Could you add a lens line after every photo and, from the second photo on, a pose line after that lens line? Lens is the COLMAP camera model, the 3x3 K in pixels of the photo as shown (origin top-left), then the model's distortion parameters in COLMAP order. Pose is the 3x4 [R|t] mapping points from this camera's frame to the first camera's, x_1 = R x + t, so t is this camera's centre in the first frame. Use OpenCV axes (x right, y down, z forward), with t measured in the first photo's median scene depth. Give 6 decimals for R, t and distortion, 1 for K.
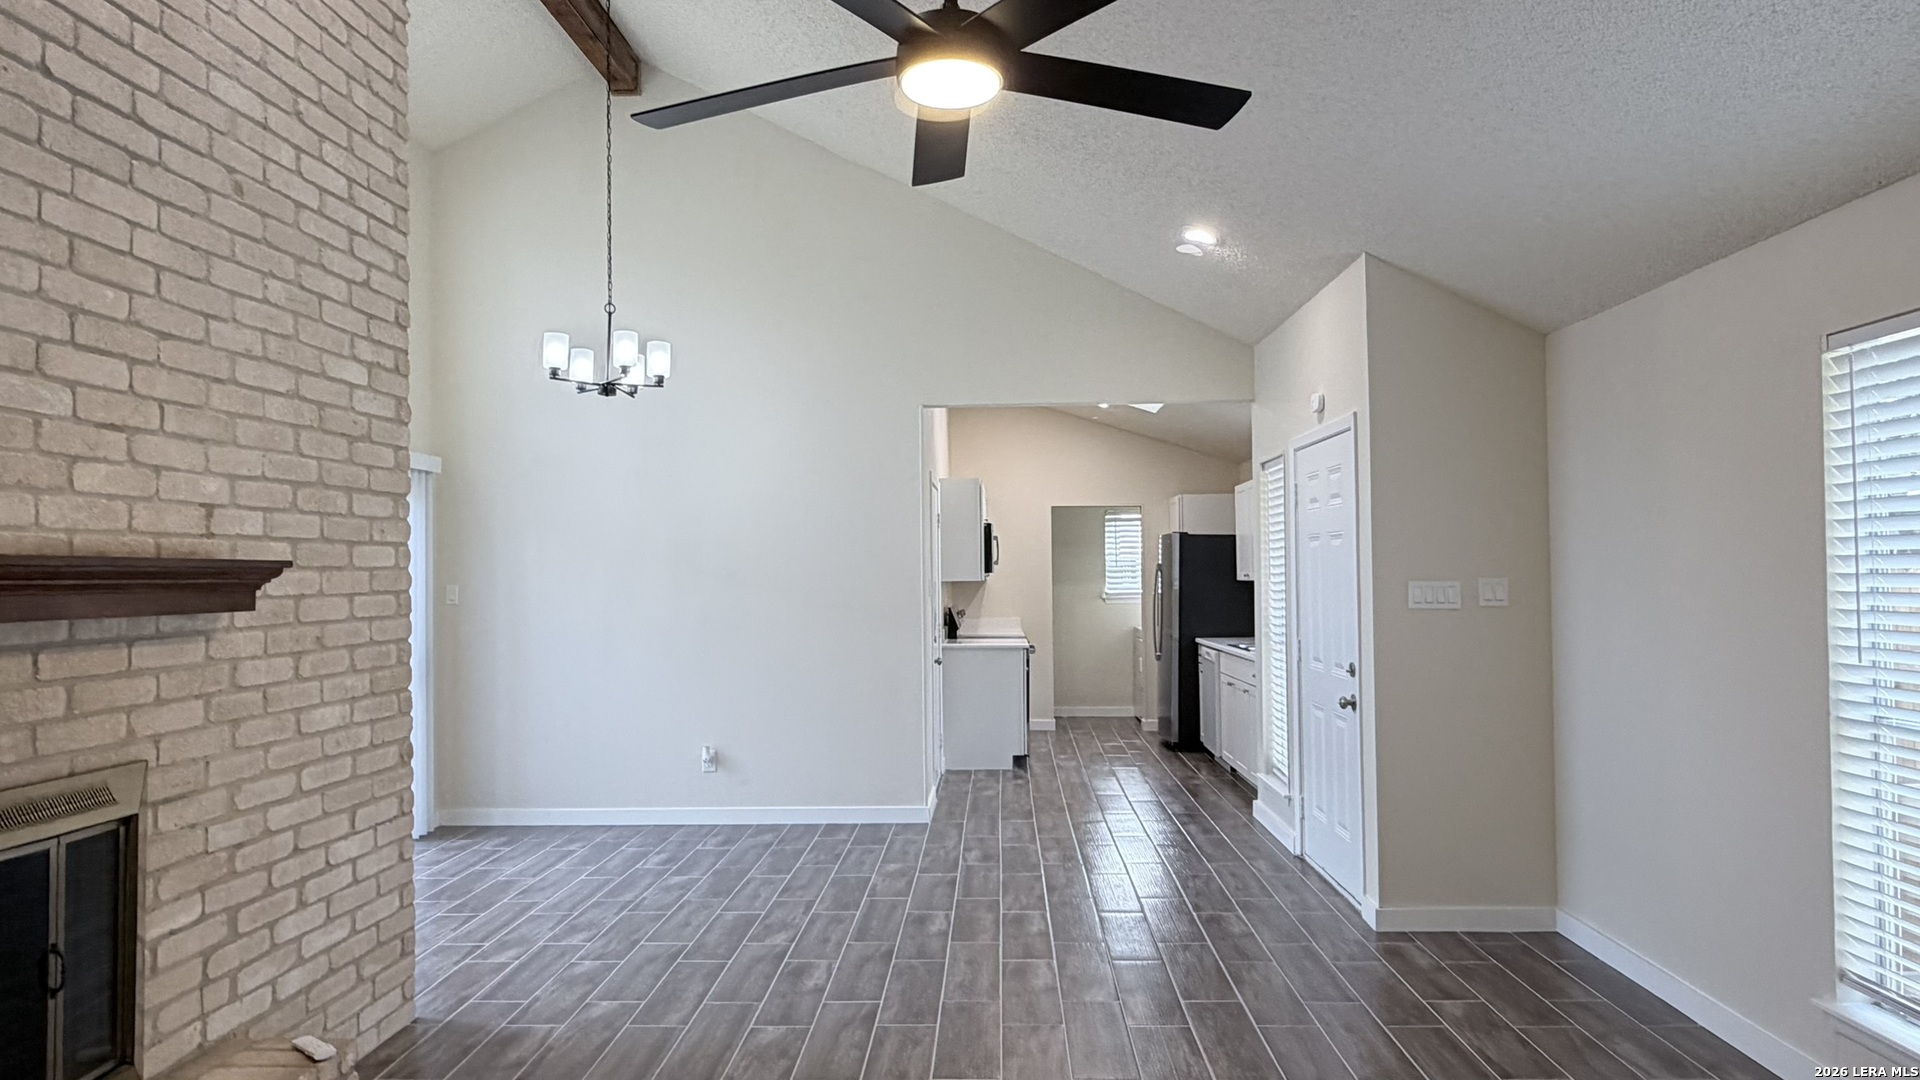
lens RADIAL K [[1147.2, 0, 967.6], [0, 1147.2, 544.8], [0, 0, 1]] dist [0.002538, 0.000901]
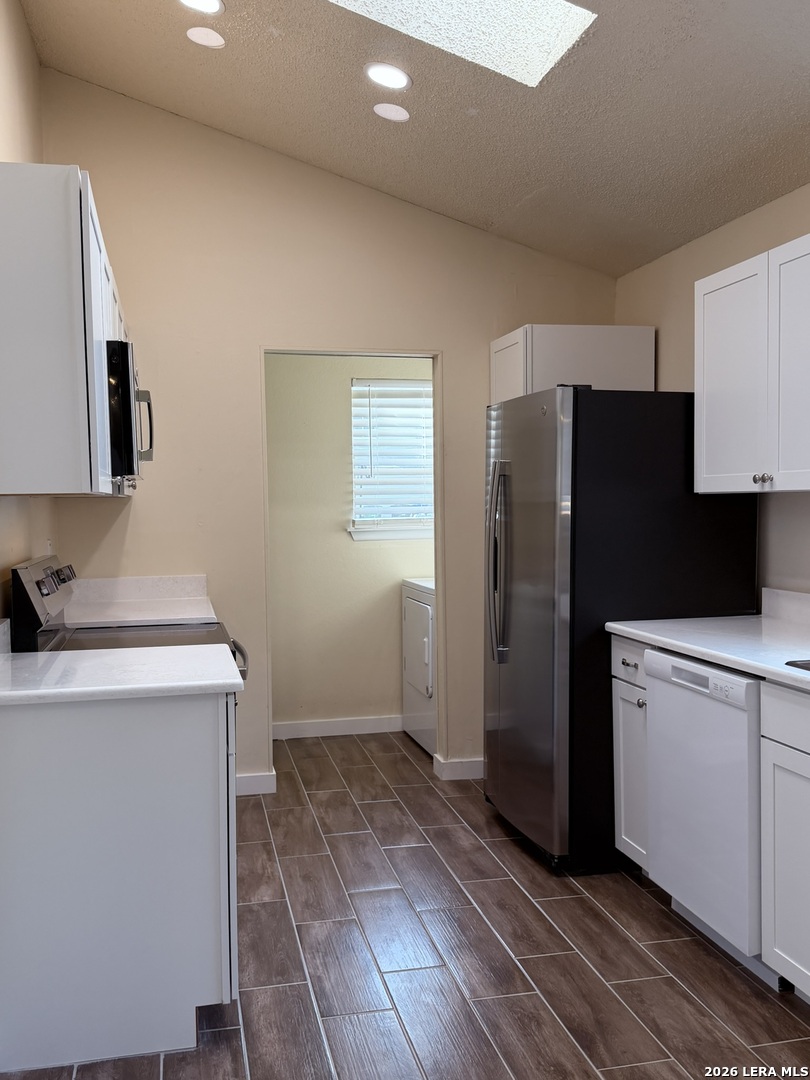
lens RADIAL K [[984.6, 0, 402.5], [0, 984.6, 544.9], [0, 0, 1]] dist [0.171277, -0.342441]
pose [[0.966885, -0.016424, 0.254682, 0.045550], [-0.001541, 0.997533, 0.070181, 0.047642], [-0.255206, -0.068249, 0.964475, 1.294811]]
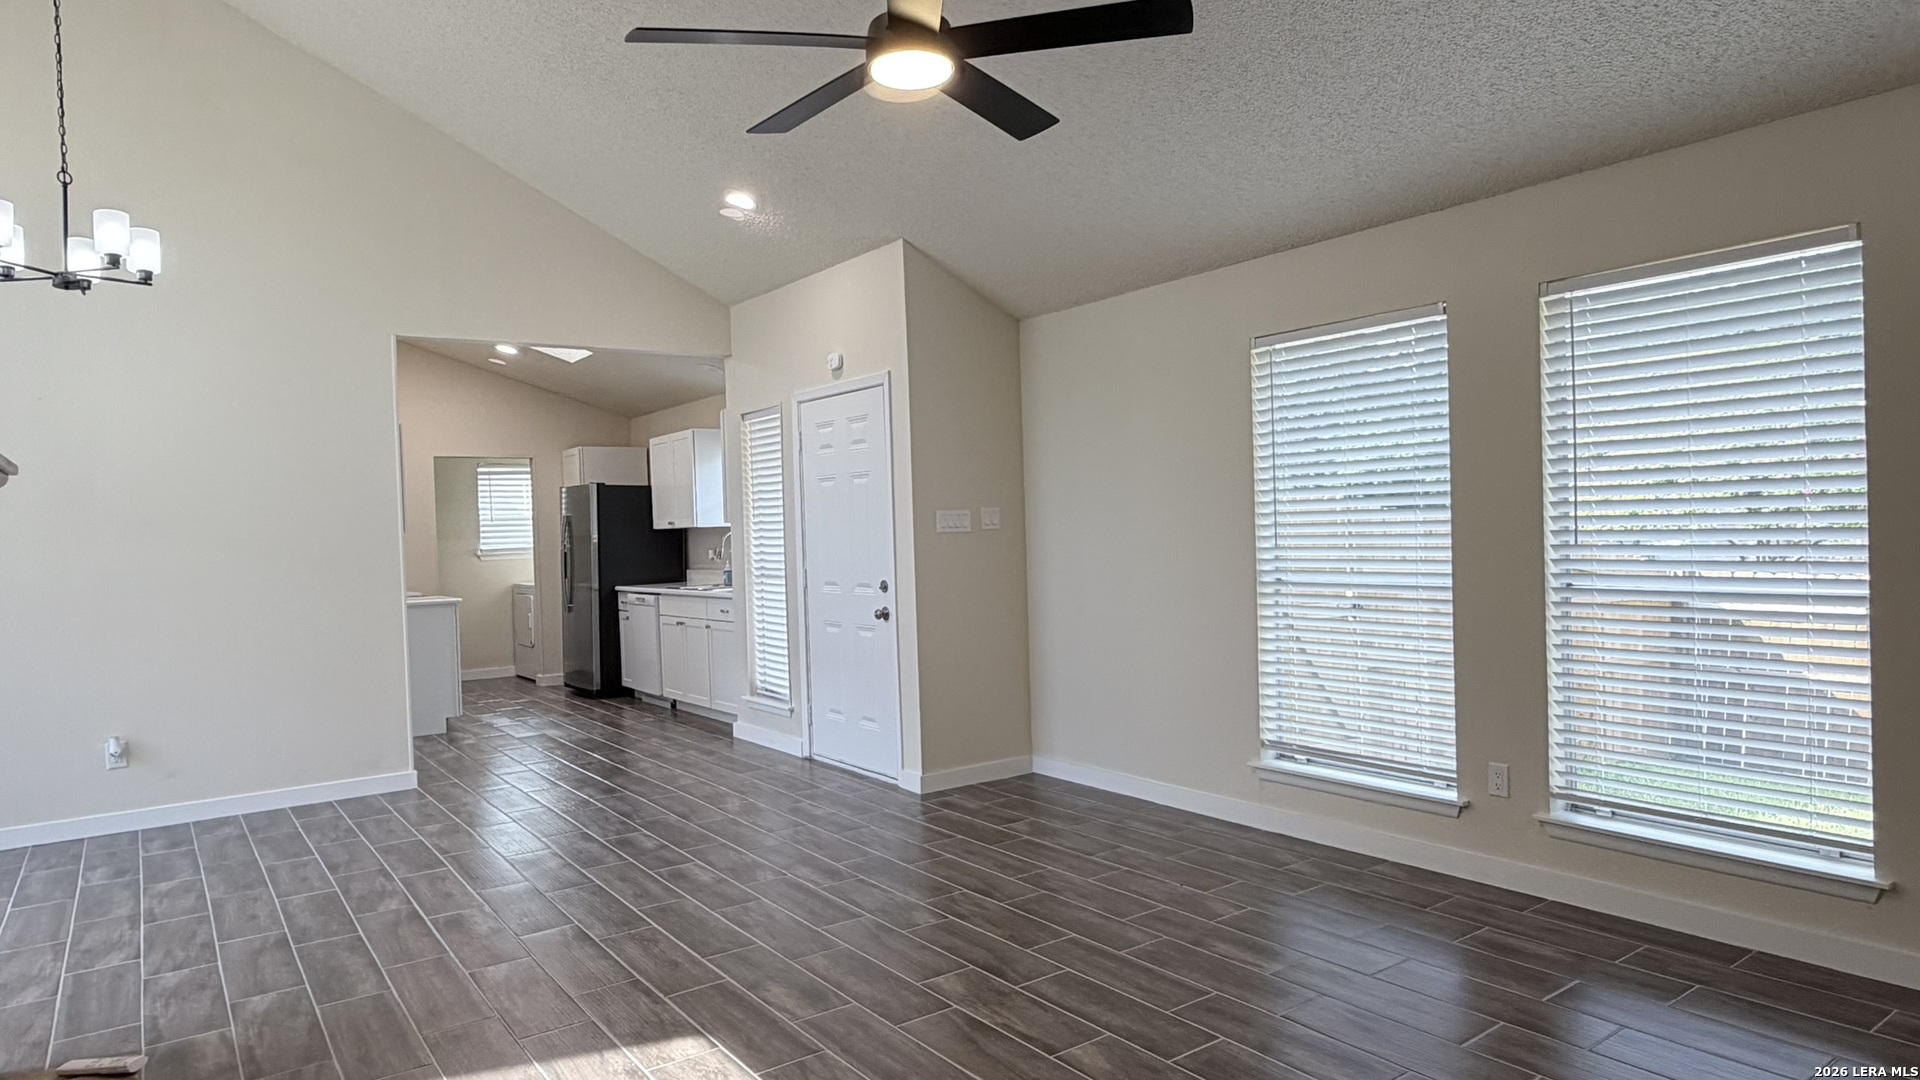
lens RADIAL K [[1144.9, 0, 963.8], [0, 1144.9, 542.2], [0, 0, 1]] dist [0.000221, -0.000462]
pose [[0.795107, -0.025119, 0.605949, -0.345273], [0.009751, 0.999542, 0.028640, 0.031119], [-0.606391, -0.016863, 0.794988, -0.001804]]
